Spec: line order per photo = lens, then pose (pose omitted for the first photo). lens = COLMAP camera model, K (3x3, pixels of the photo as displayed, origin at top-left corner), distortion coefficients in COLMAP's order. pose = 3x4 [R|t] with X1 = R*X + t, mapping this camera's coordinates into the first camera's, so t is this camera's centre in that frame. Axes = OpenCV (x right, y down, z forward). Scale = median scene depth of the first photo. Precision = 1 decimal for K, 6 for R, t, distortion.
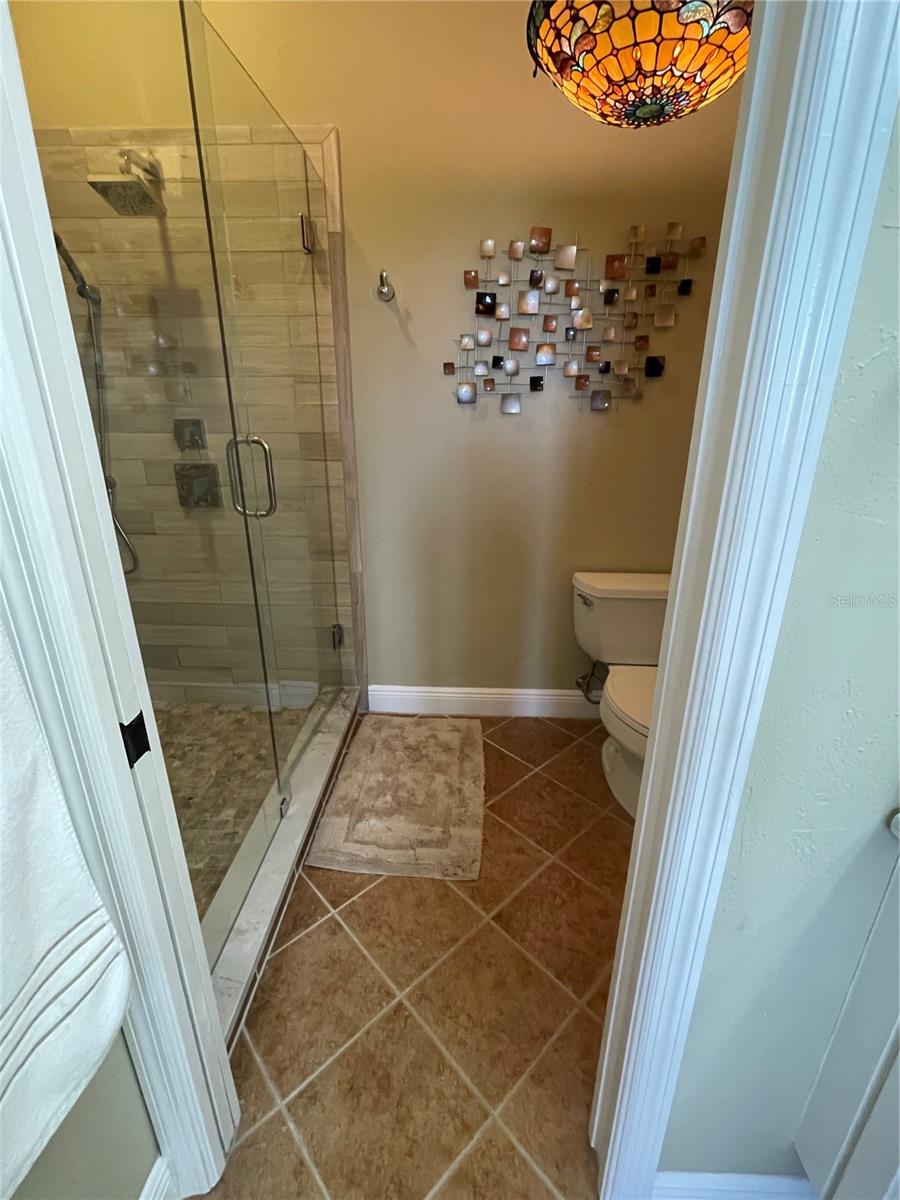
lens RADIAL K [[521.0, 0, 446.6], [0, 521.0, 597.5], [0, 0, 1]] dist [-0.000642, 0.003912]
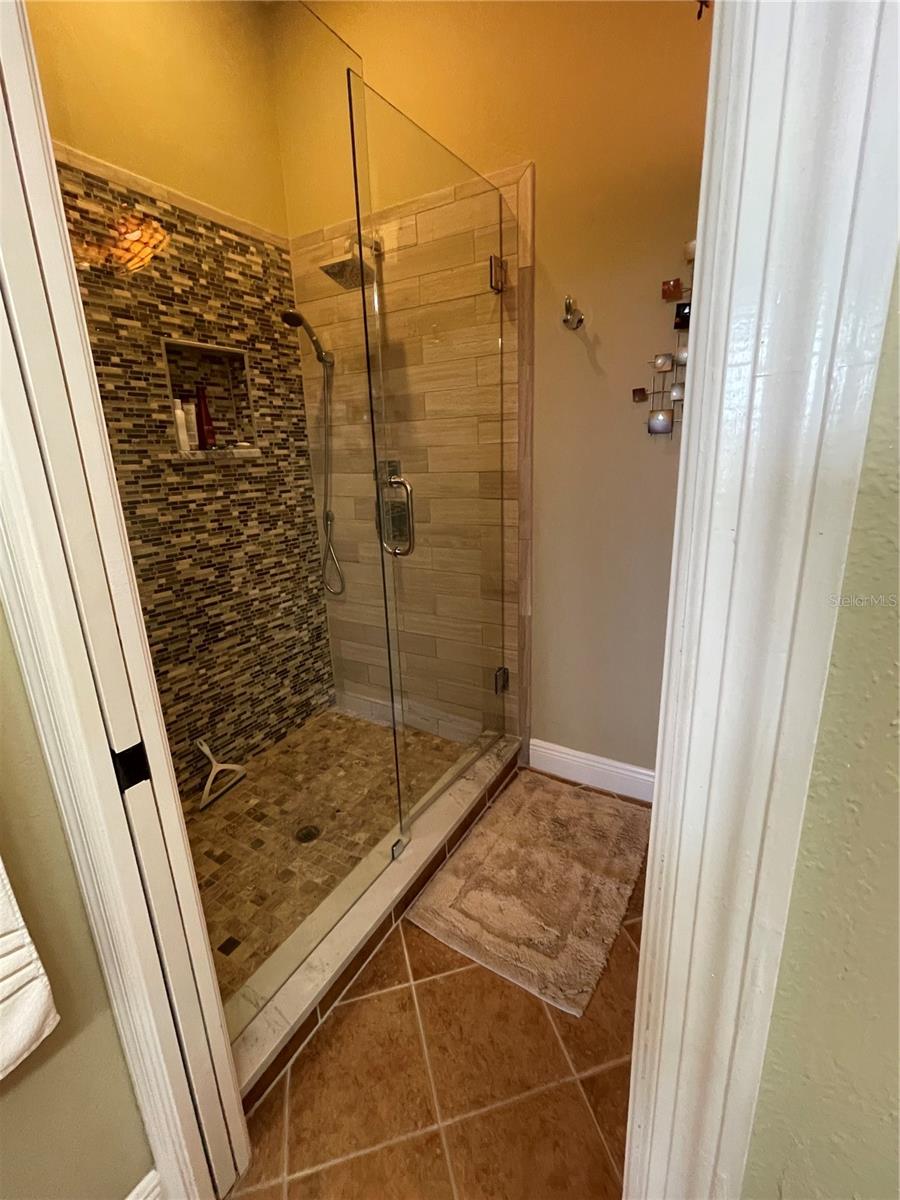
lens RADIAL K [[521.0, 0, 452.8], [0, 521.0, 597.1], [0, 0, 1]] dist [-0.000642, 0.003912]
pose [[0.881803, 0.095122, -0.461925, 0.157683], [-0.121938, 0.992129, -0.028473, -0.044189], [0.455581, 0.081434, 0.886462, 0.118706]]
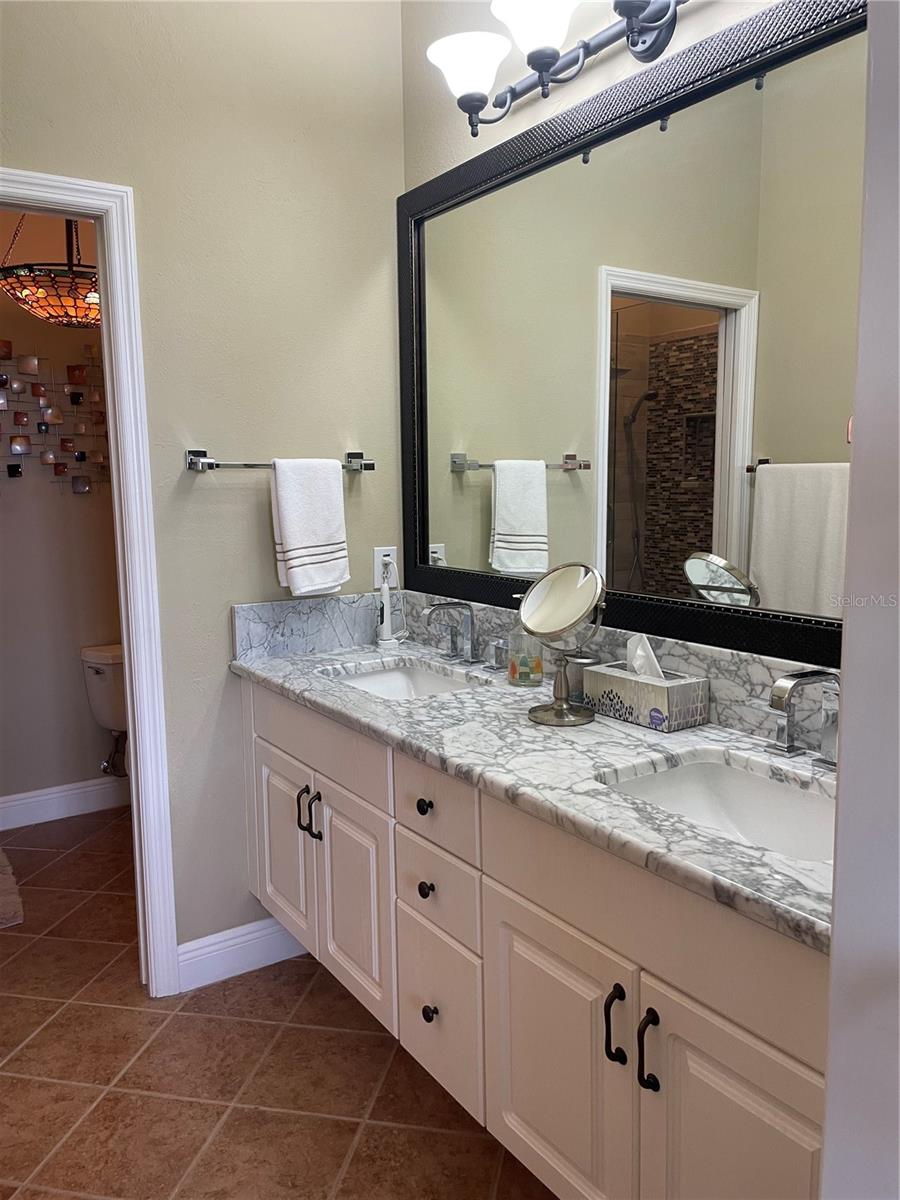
lens RADIAL K [[917.5, 0, 444.9], [0, 917.5, 598.0], [0, 0, 1]] dist [0.049954, -0.015471]
pose [[0.810688, -0.088357, 0.578773, -0.236929], [0.200926, 0.970498, -0.133278, 0.270997], [-0.549922, 0.224338, 0.804524, -0.956094]]
